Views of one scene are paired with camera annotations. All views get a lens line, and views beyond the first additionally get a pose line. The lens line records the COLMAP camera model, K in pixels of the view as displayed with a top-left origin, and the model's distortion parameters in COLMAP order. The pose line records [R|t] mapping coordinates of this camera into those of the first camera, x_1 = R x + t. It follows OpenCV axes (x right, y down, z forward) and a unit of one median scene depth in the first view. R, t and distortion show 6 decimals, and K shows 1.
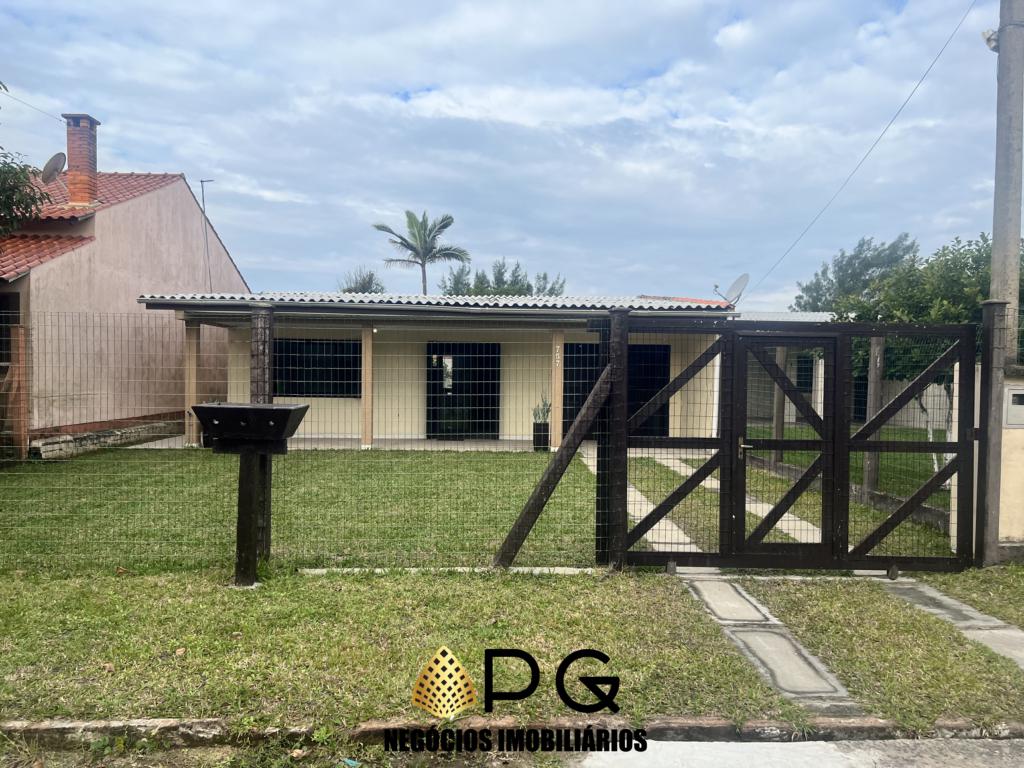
lens RADIAL K [[764.0, 0, 510.7], [0, 764.0, 386.0], [0, 0, 1]] dist [0.040030, -0.044869]
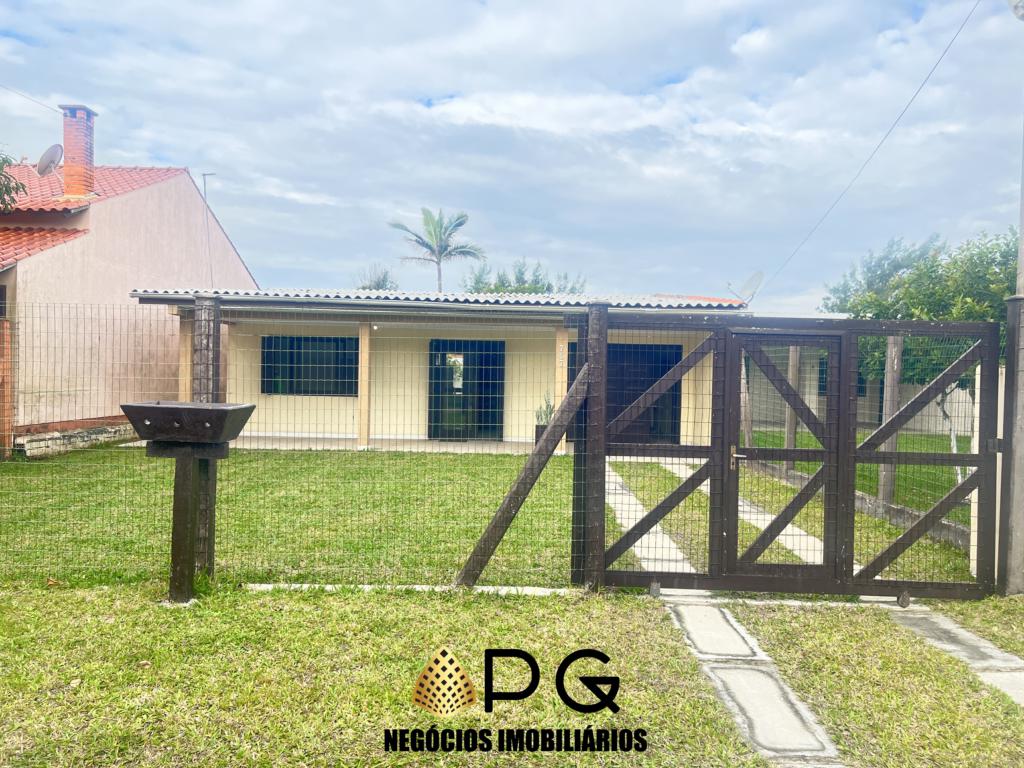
lens RADIAL K [[764.0, 0, 512.0], [0, 764.0, 380.1], [0, 0, 1]] dist [0.040030, -0.044869]
pose [[0.999473, 0.009700, -0.030963, 0.062253], [-0.009940, 0.999922, -0.007610, -0.000721], [0.030886, 0.007914, 0.999492, 0.083570]]
